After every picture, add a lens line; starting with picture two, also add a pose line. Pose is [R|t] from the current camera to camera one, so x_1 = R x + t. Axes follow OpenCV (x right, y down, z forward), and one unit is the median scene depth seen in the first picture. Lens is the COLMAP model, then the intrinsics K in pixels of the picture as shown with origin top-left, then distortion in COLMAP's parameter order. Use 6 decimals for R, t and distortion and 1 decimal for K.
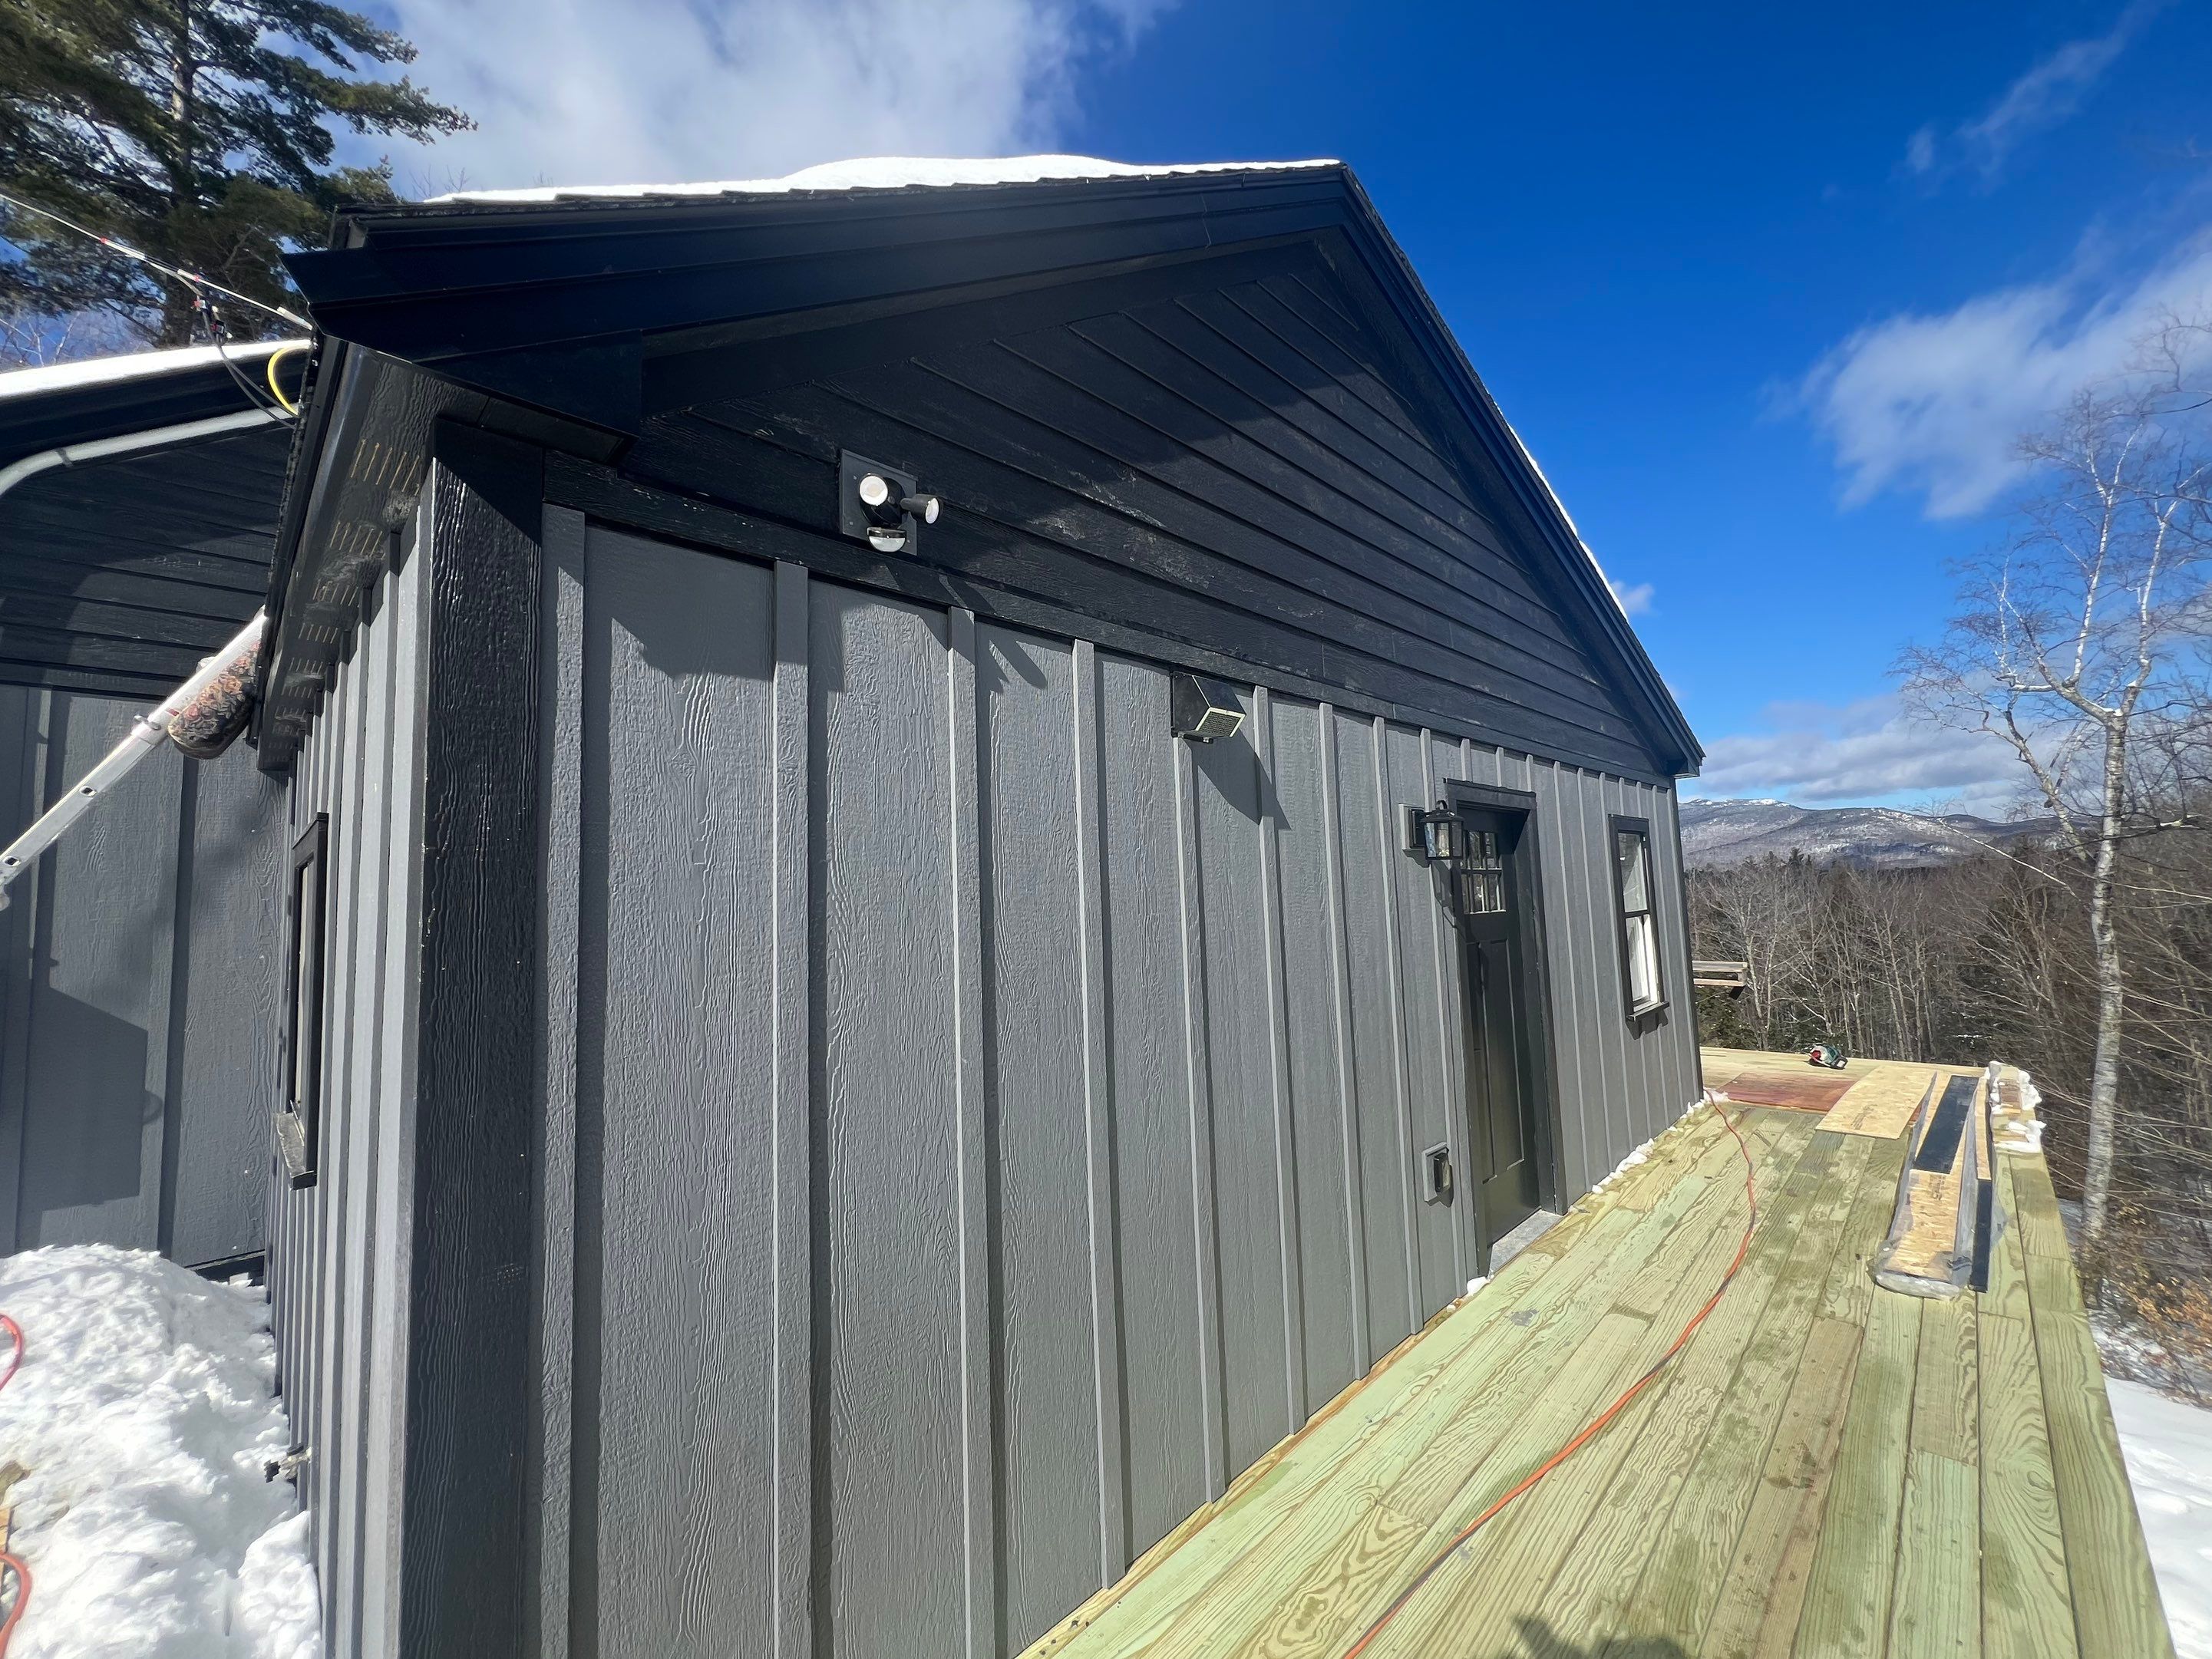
lens RADIAL K [[858.4, 0, 1106.0], [0, 858.4, 829.5], [0, 0, 1]] dist [-0.000013, -0.000091]
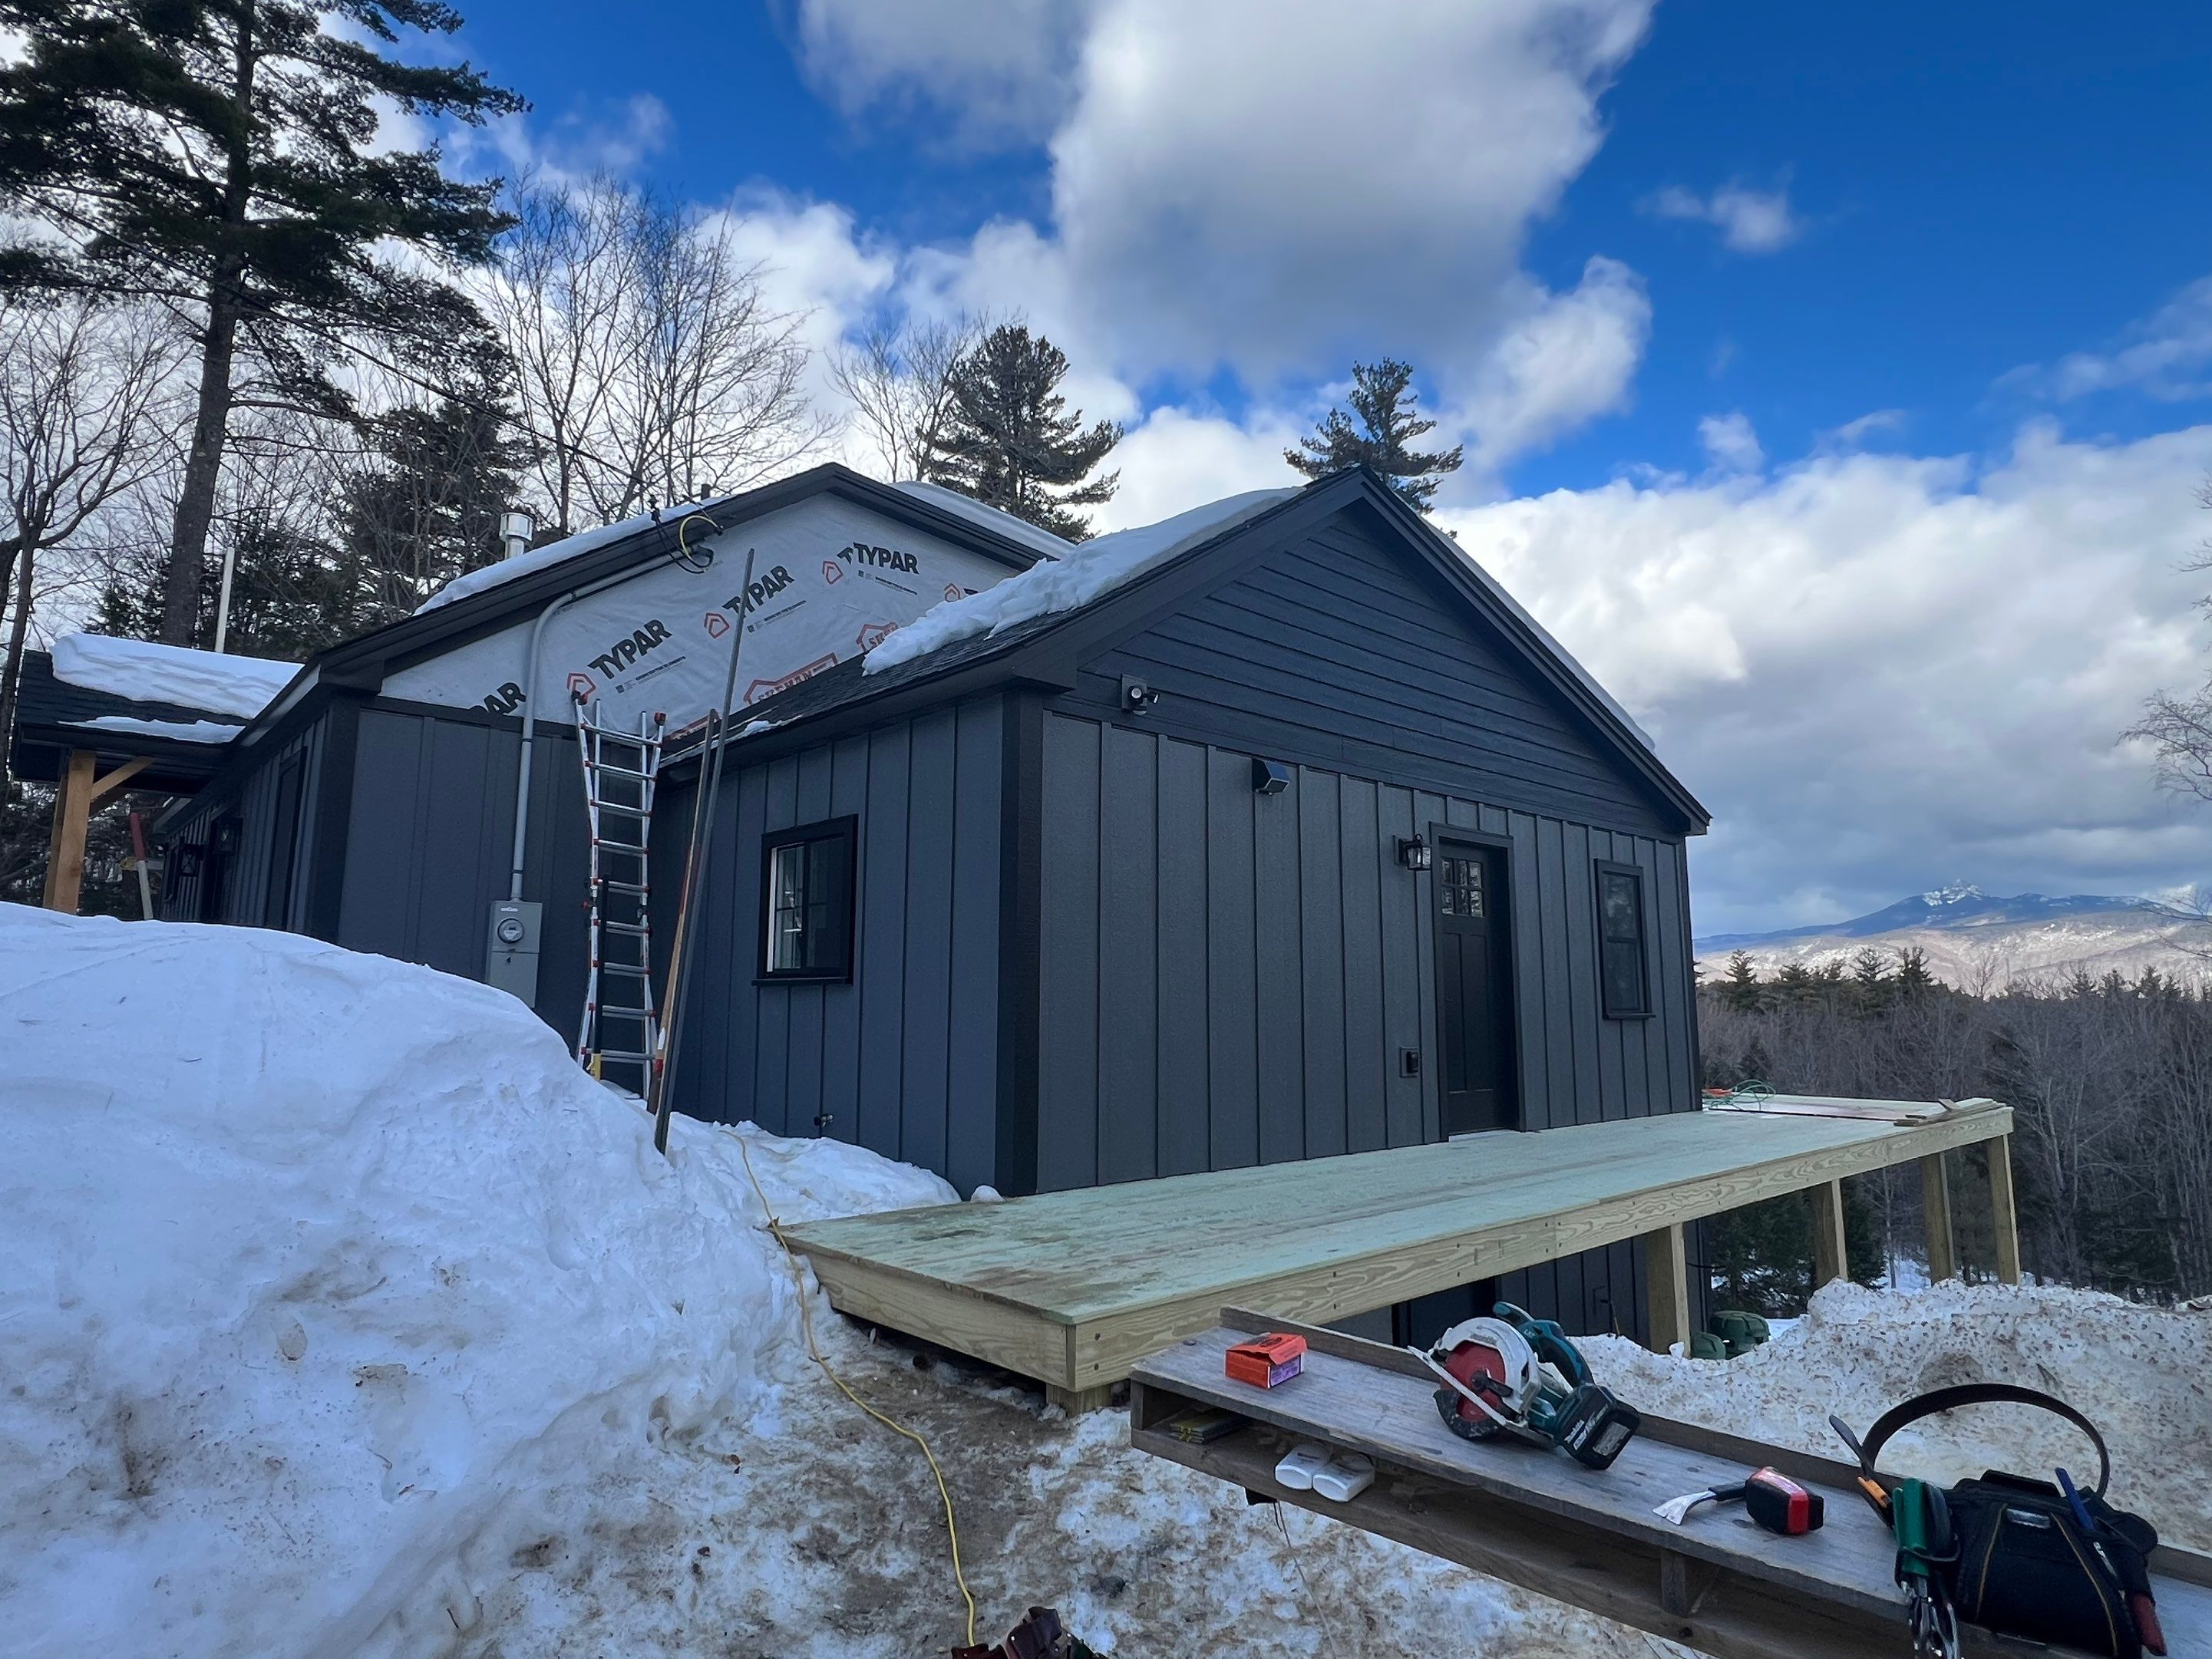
lens RADIAL K [[1225.3, 0, 1106.0], [0, 1225.3, 829.5], [0, 0, 1]] dist [-0.034552, 0.000098]
pose [[0.998339, 0.033553, -0.046826, -0.022639], [-0.036335, 0.997544, -0.059878, 0.017987], [0.044702, 0.061480, 0.997107, -0.221055]]
